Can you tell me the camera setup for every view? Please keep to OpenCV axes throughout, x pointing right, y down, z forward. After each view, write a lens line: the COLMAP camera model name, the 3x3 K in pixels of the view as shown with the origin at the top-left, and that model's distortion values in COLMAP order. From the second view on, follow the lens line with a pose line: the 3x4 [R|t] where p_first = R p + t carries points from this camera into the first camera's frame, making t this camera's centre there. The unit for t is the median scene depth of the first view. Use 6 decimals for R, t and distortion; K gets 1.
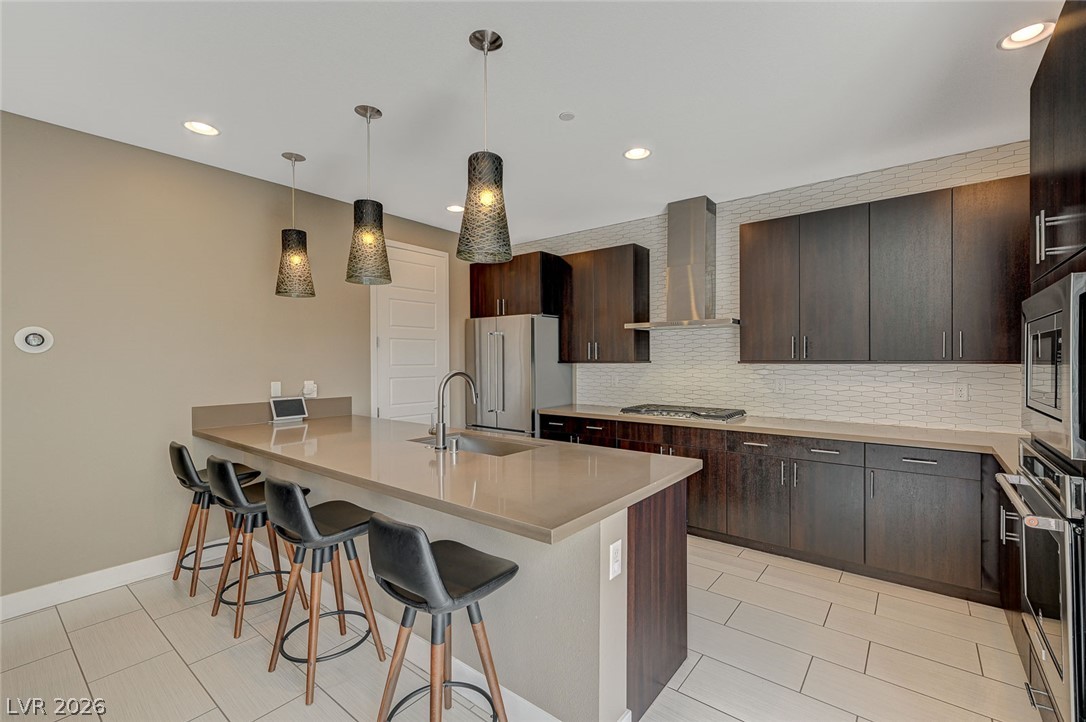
lens RADIAL K [[465.7, 0, 548.6], [0, 465.7, 361.4], [0, 0, 1]] dist [-0.001510, 0.000011]
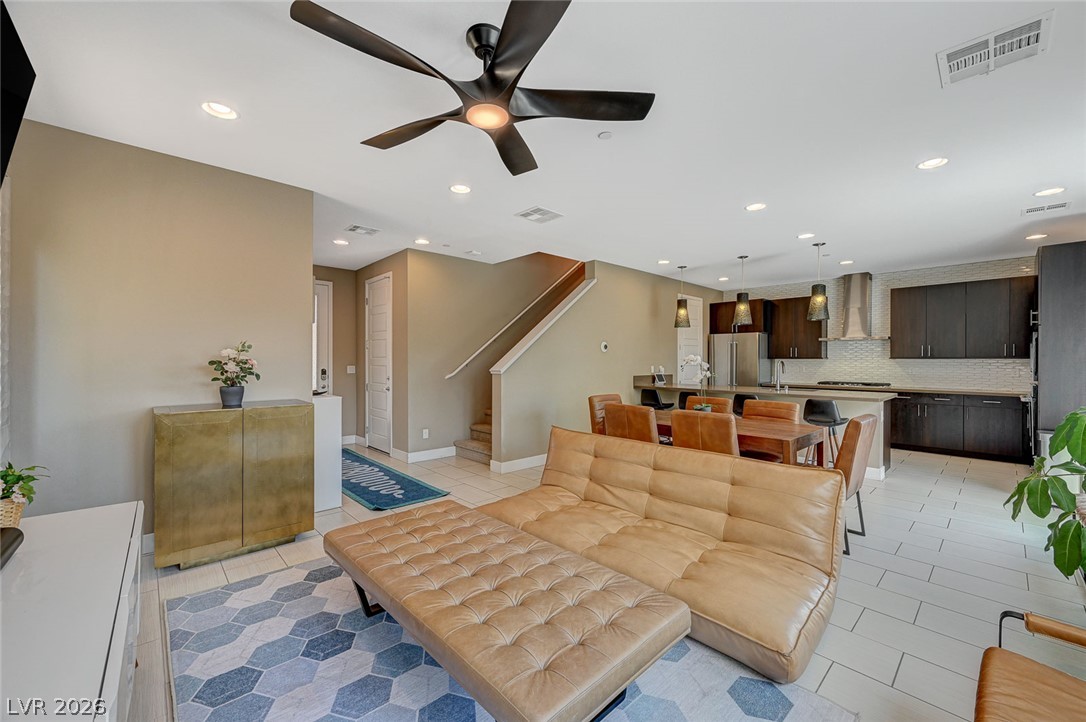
lens RADIAL K [[430.4, 0, 546.4], [0, 430.4, 360.4], [0, 0, 1]] dist [0.000743, -0.000379]
pose [[0.989318, 0.006880, -0.145612, -0.834056], [-0.007335, 0.999970, -0.002588, 0.028883], [0.145590, 0.003628, 0.989338, -1.110287]]
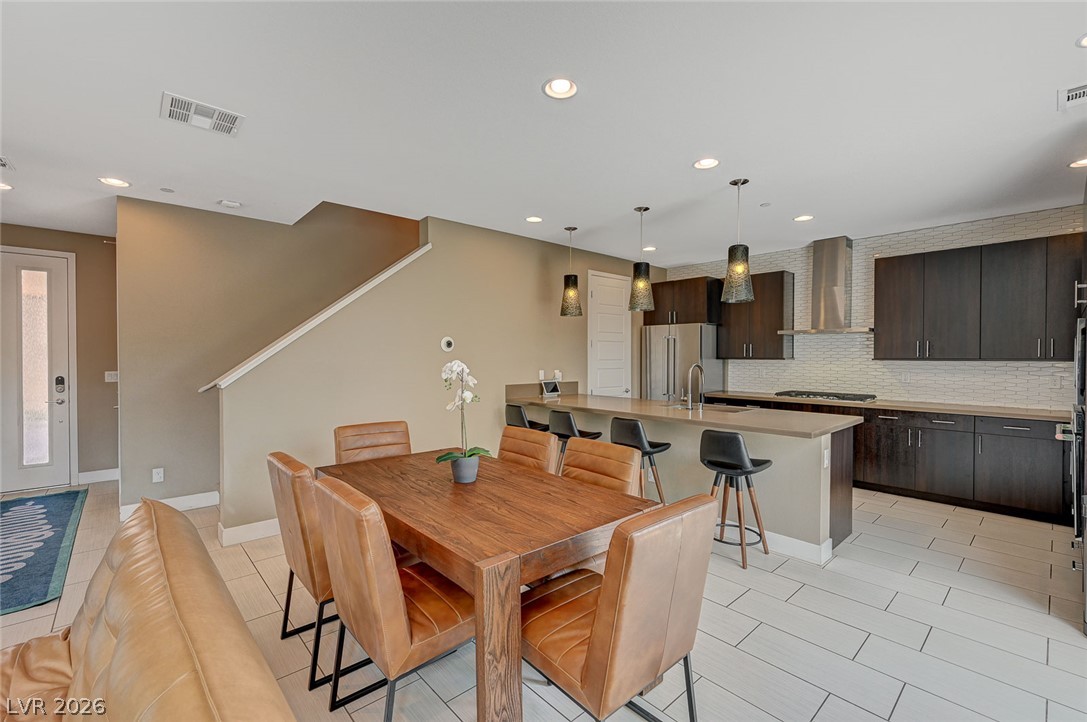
lens RADIAL K [[468.2, 0, 546.7], [0, 468.2, 361.8], [0, 0, 1]] dist [0.000412, 0.000035]
pose [[0.987187, 0.006496, -0.159433, -0.345131], [-0.005099, 0.999945, 0.009169, 0.001072], [0.159484, -0.008238, 0.987166, -0.555322]]
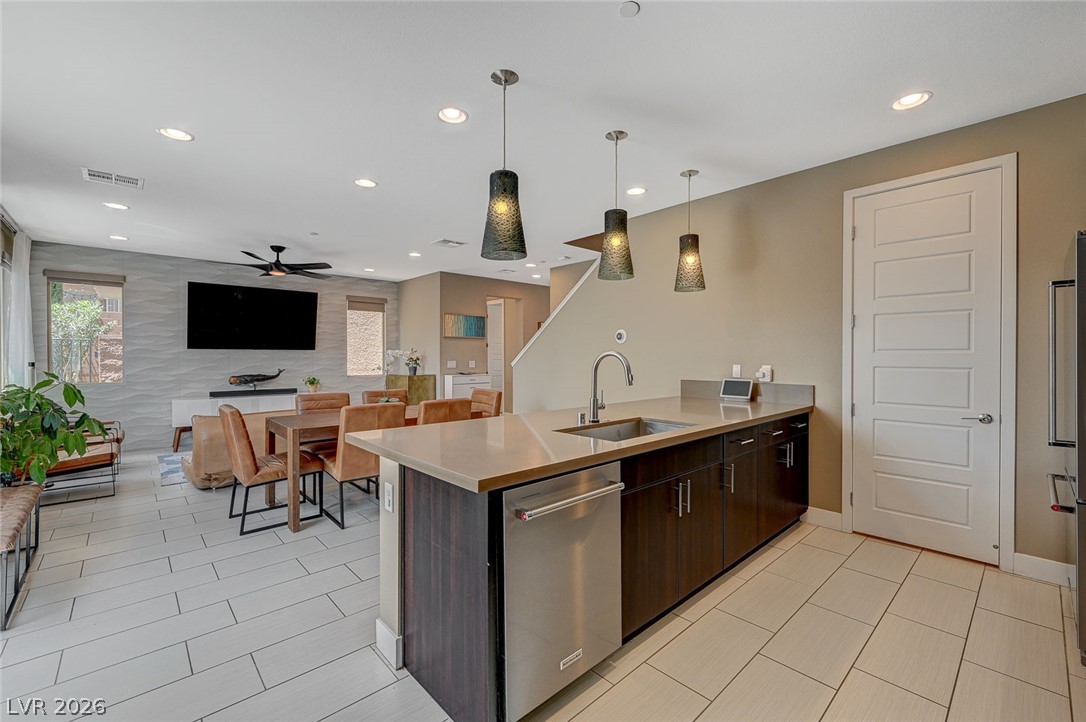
lens RADIAL K [[452.3, 0, 543.0], [0, 452.3, 361.0], [0, 0, 1]] dist [0.000805, 0.000308]
pose [[-0.160048, 0.016124, -0.986978, 0.604517], [0.000550, 0.999868, 0.016245, 0.017486], [0.987109, 0.002058, -0.160036, 0.758336]]
